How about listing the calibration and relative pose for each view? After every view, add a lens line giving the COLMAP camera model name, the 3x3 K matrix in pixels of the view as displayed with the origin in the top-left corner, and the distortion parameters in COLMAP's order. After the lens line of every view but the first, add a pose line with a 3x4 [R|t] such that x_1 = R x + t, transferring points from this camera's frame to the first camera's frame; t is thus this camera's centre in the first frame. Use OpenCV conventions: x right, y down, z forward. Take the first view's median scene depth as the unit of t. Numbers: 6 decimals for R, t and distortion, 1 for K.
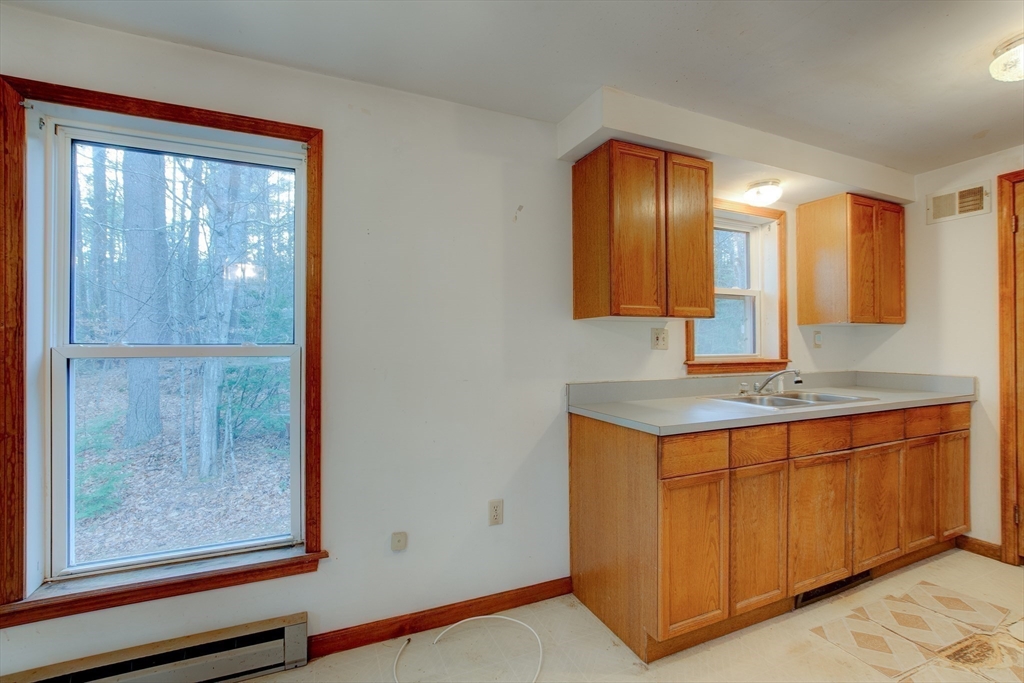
lens RADIAL K [[450.7, 0, 509.3], [0, 450.7, 343.9], [0, 0, 1]] dist [-0.026282, 0.007472]
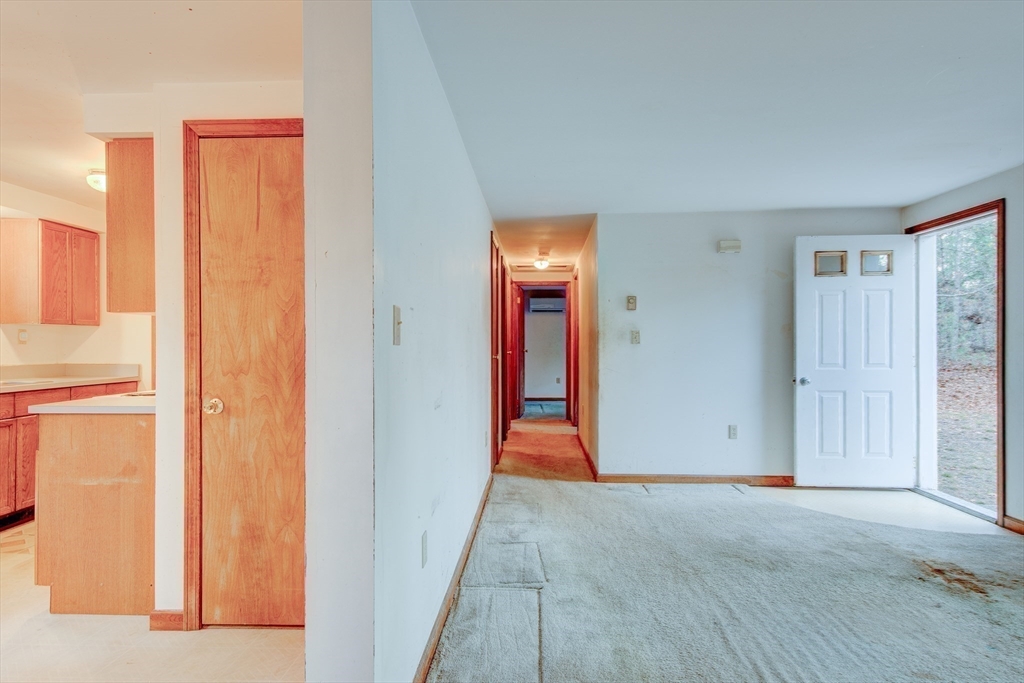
lens RADIAL K [[607.9, 0, 510.2], [0, 607.9, 343.7], [0, 0, 1]] dist [0.003393, 0.001076]
pose [[0.442293, 0.003898, 0.896862, -0.209285], [-0.006017, 0.999981, -0.001379, 0.003230], [-0.896851, -0.004787, 0.442308, -1.060800]]
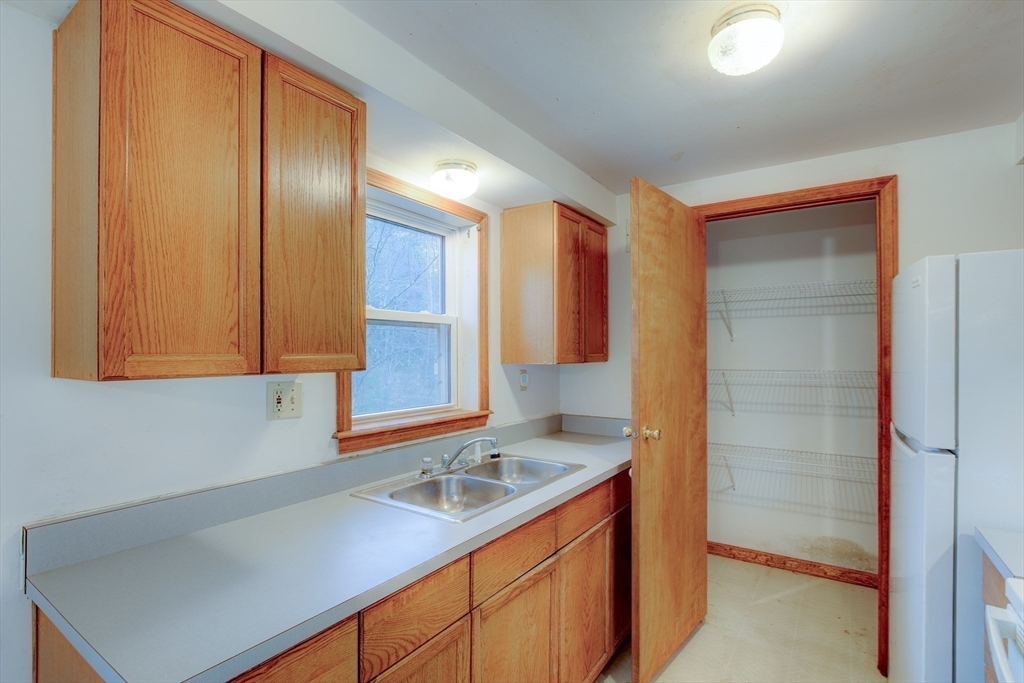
lens RADIAL K [[490.2, 0, 512.7], [0, 490.2, 354.1], [0, 0, 1]] dist [-0.003096, -0.000073]
pose [[0.846616, 0.001376, 0.532202, 0.260411], [-0.003135, 0.999992, 0.002402, -0.075961], [-0.532195, -0.003702, 0.846614, 0.333530]]
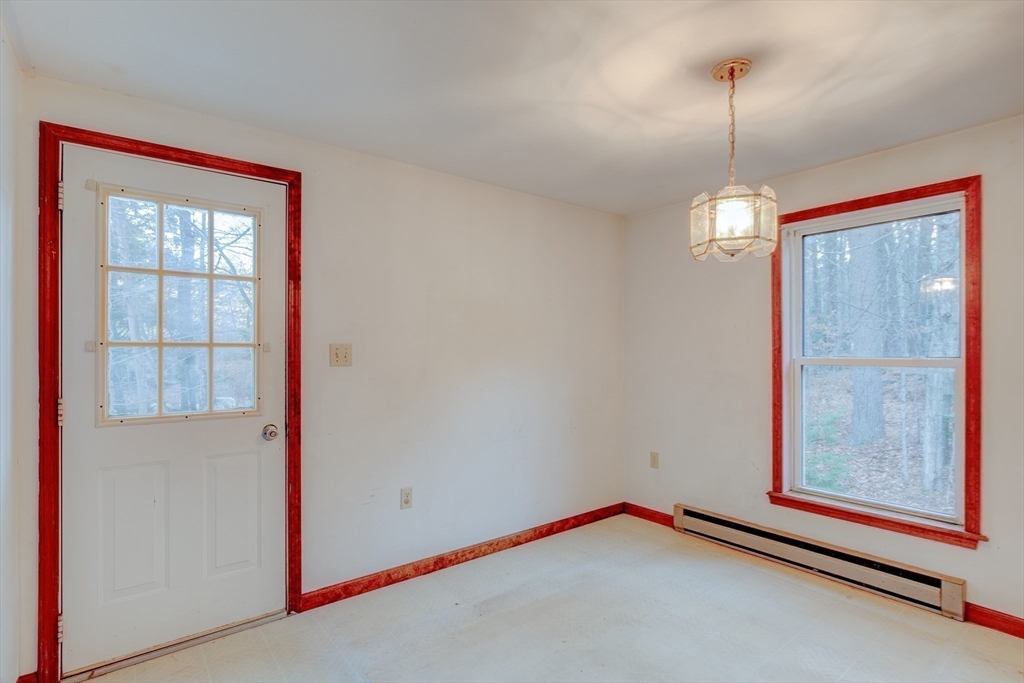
lens RADIAL K [[503.5, 0, 510.4], [0, 503.5, 349.9], [0, 0, 1]] dist [-0.009862, 0.000290]
pose [[0.250188, 0.001080, -0.968197, 0.399877], [0.009567, 0.999948, 0.003587, -0.028525], [0.968150, -0.010160, 0.250165, -0.385405]]
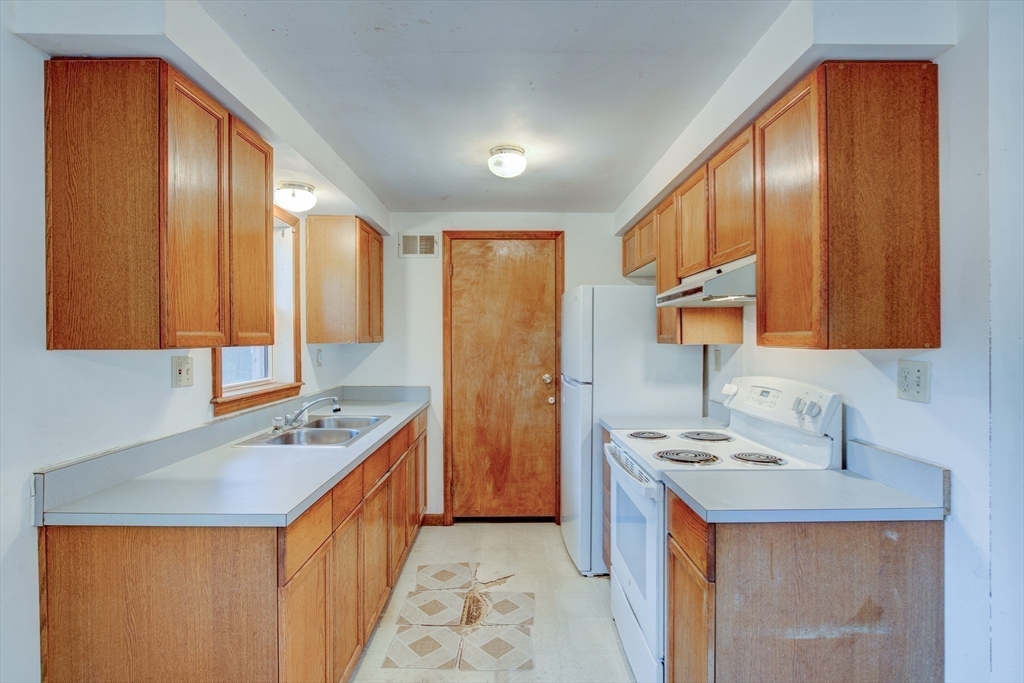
lens RADIAL K [[497.3, 0, 508.9], [0, 497.3, 342.6], [0, 0, 1]] dist [-0.010250, 0.000297]
pose [[0.397446, -0.005057, 0.917612, -0.168602], [-0.002139, 0.999977, 0.006437, -0.064309], [-0.917623, -0.004521, 0.397426, 0.251081]]
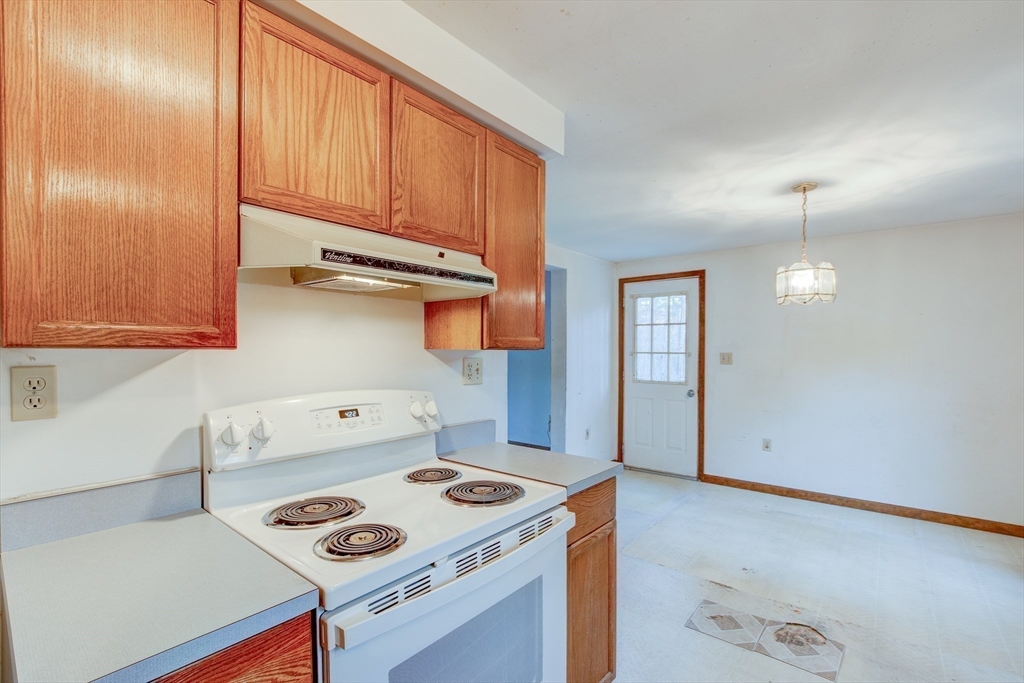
lens RADIAL K [[463.8, 0, 514.6], [0, 463.8, 356.2], [0, 0, 1]] dist [-0.013580, 0.000318]
pose [[-0.890540, 0.009293, -0.454810, 0.901850], [0.005493, 0.999938, 0.009677, -0.049854], [0.454872, 0.006120, -0.890536, 0.835180]]
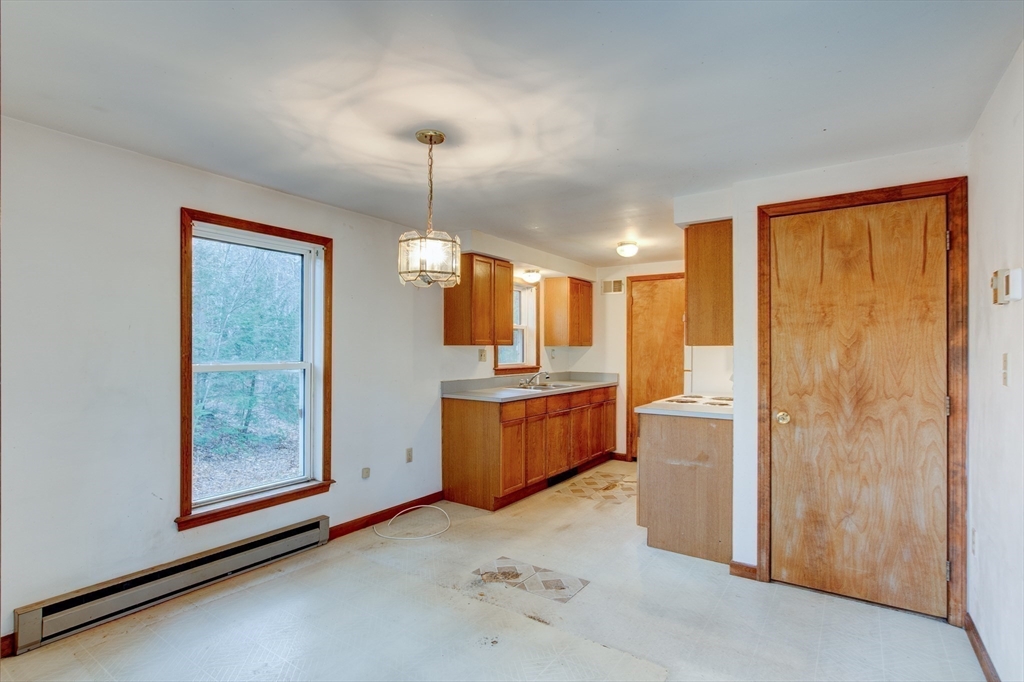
lens RADIAL K [[503.5, 0, 510.4], [0, 503.5, 349.4], [0, 0, 1]] dist [-0.009862, 0.000290]
pose [[0.849730, 0.004479, 0.527199, -0.645265], [-0.007948, 0.999959, 0.004315, -0.045985], [-0.527158, -0.007857, 0.849731, -0.775686]]
